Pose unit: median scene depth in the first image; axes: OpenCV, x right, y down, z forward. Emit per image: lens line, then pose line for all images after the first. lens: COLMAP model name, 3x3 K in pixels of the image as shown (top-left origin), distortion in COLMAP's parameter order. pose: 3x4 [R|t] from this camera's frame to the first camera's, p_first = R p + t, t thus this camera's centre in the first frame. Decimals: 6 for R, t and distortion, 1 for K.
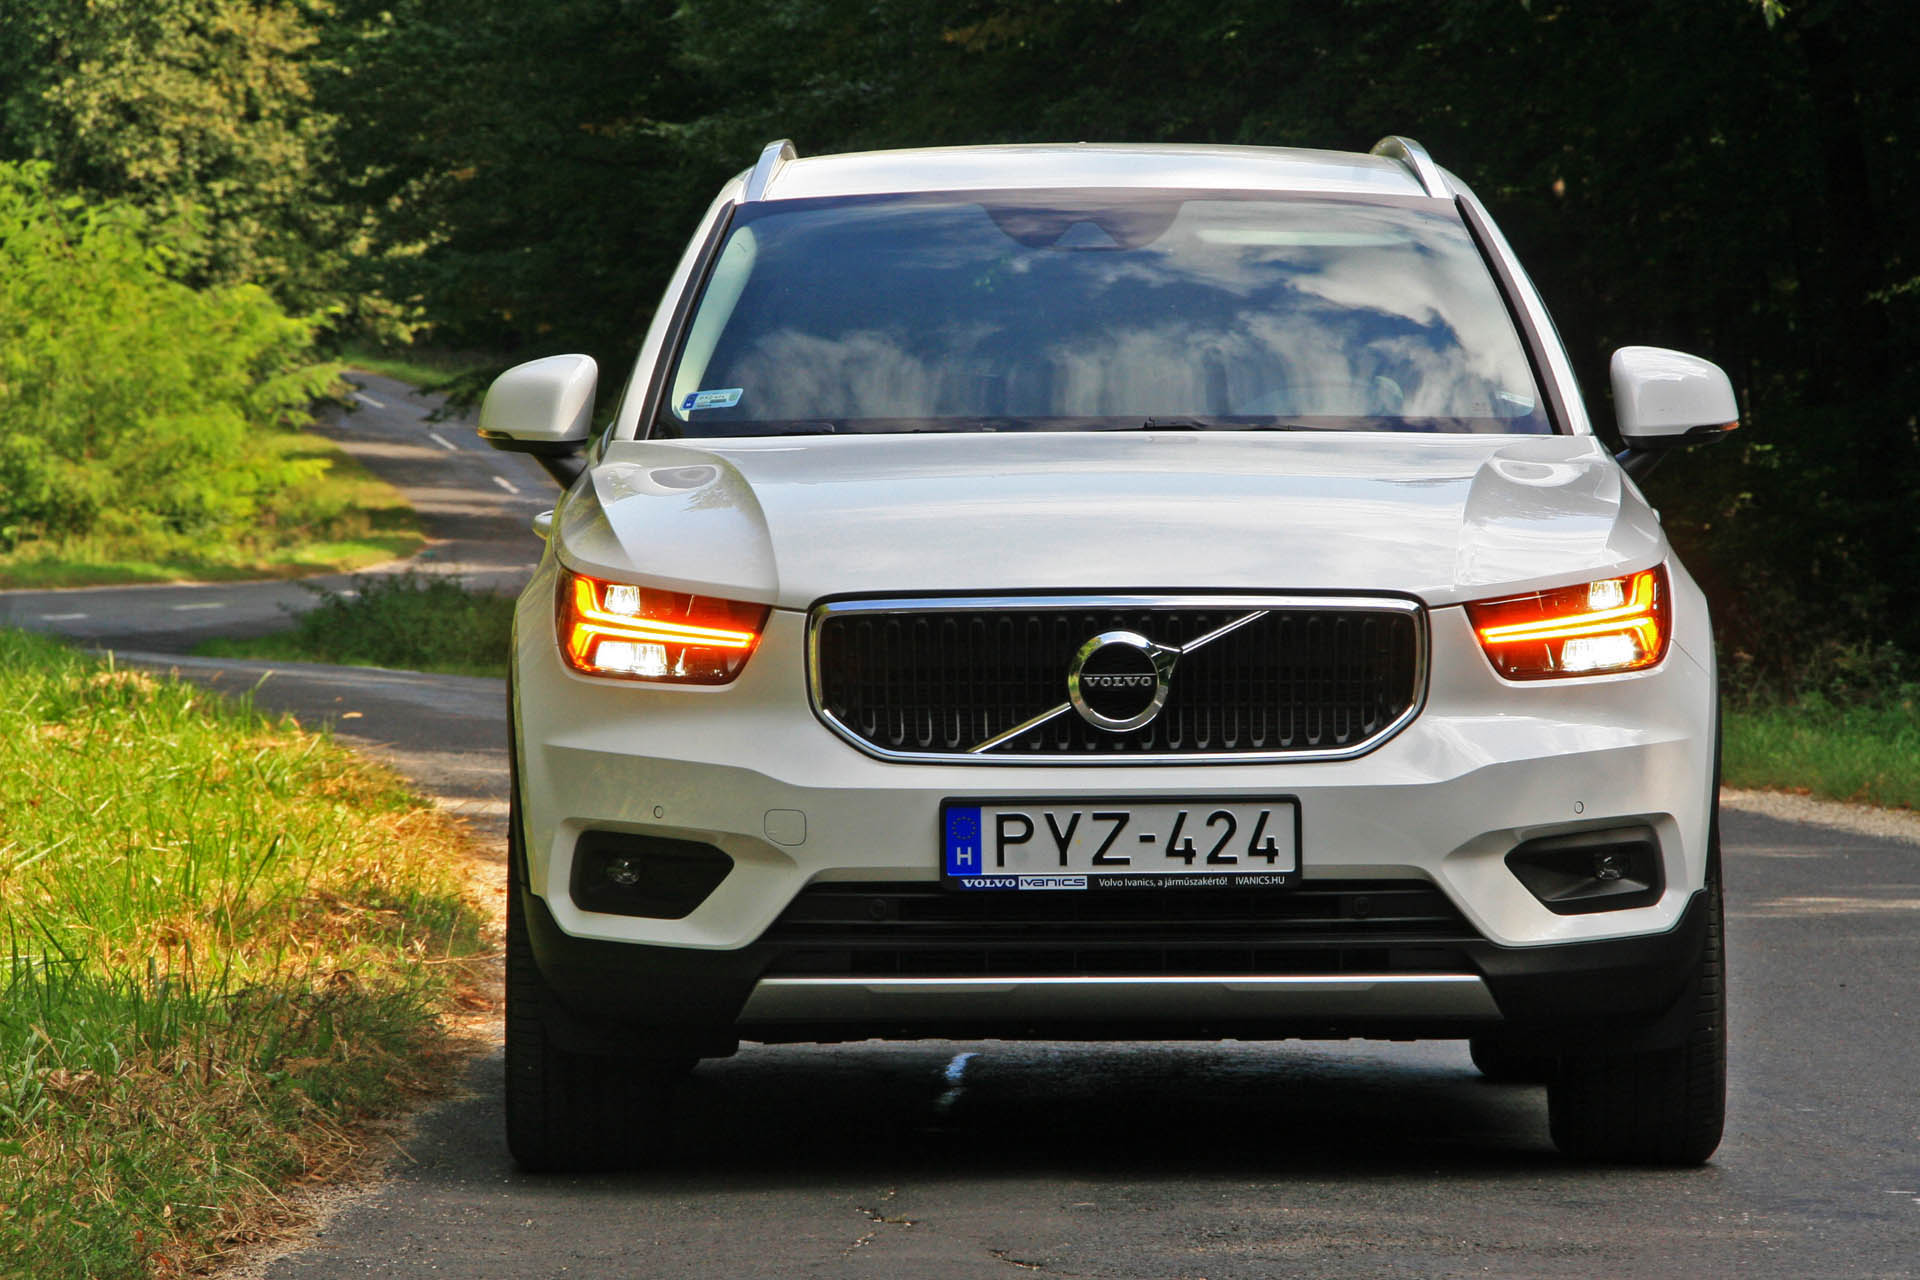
lens RADIAL K [[11769.7, 0, 929.2], [0, 11769.7, 689.7], [0, 0, 1]] dist [2.526067, 0.000000]
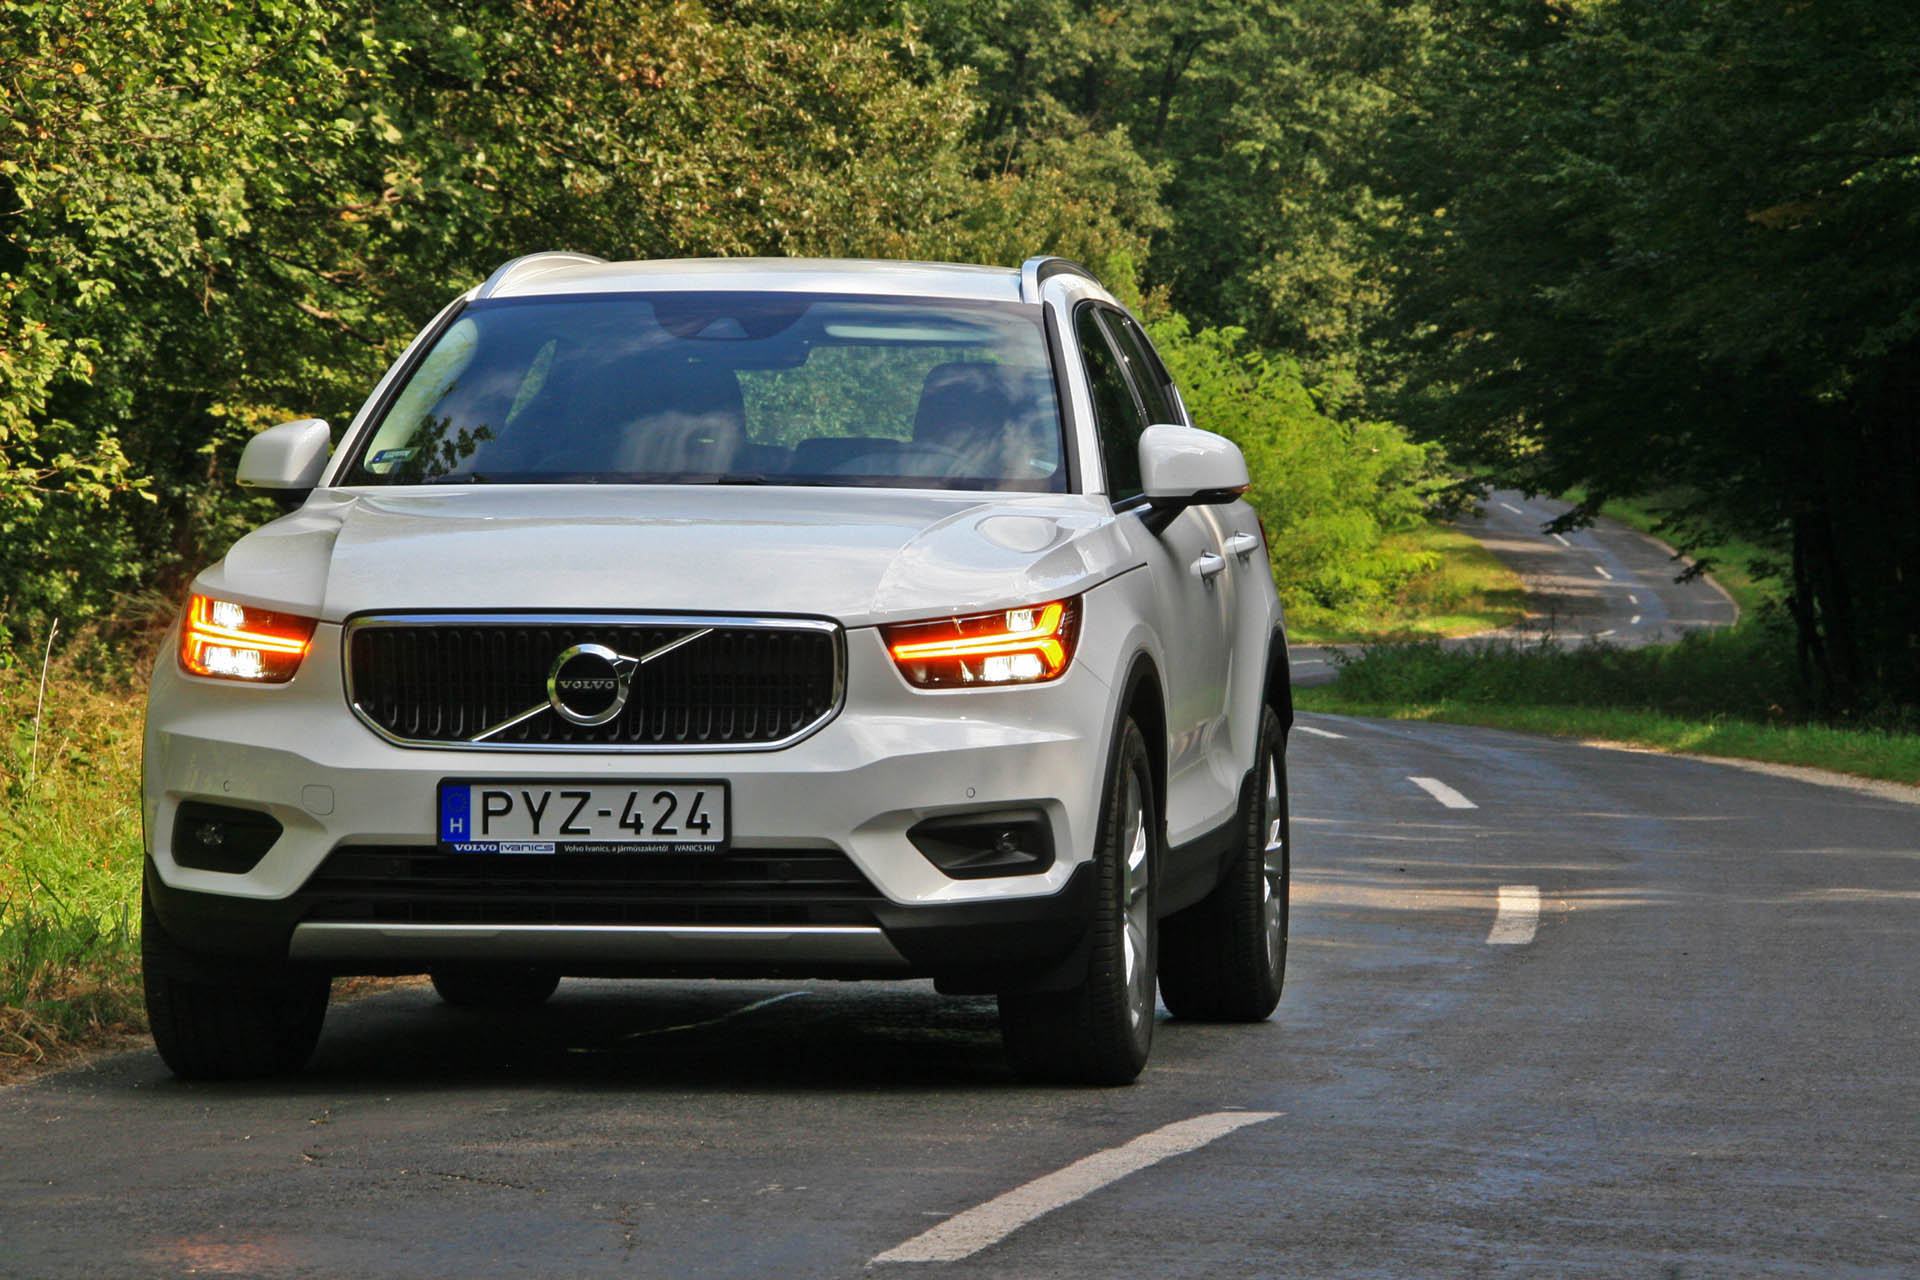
lens RADIAL K [[8880.6, 0, 962.3], [0, 8880.6, 646.1], [0, 0, 1]] dist [1.659918, 0.000000]
pose [[0.989373, 0.012837, -0.144835, 0.185867], [-0.014296, 0.999857, -0.009034, 0.003065], [0.144698, 0.011008, 0.989415, 0.087458]]
